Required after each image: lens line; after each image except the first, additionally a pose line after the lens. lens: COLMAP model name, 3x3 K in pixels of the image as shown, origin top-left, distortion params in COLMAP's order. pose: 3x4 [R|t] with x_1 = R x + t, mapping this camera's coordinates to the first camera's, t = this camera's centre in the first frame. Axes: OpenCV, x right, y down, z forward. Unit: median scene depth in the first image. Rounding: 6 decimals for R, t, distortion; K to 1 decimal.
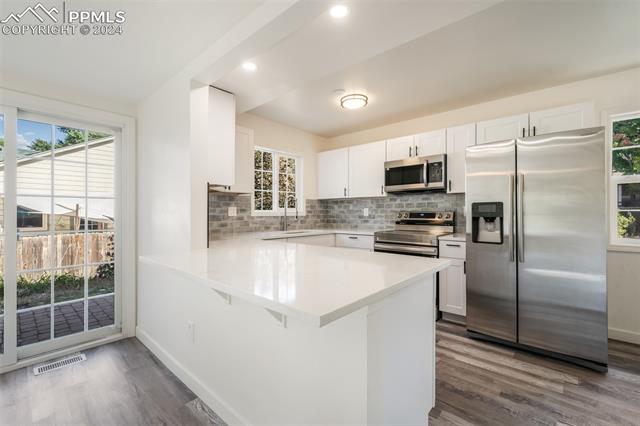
lens RADIAL K [[270.1, 0, 319.8], [0, 270.1, 211.5], [0, 0, 1]] dist [-0.001687, -0.000099]
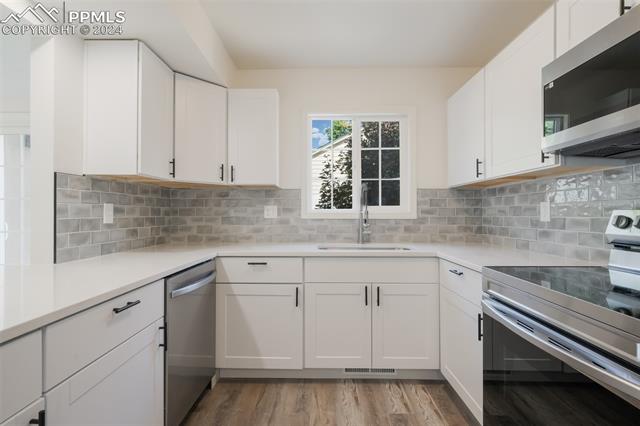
lens RADIAL K [[305.2, 0, 320.4], [0, 305.2, 214.4], [0, 0, 1]] dist [-0.000463, 0.000147]
pose [[0.657969, 0.002852, -0.753040, 0.296431], [0.005058, 0.999954, 0.008206, 0.000563], [0.753028, -0.009208, 0.657924, 0.448427]]
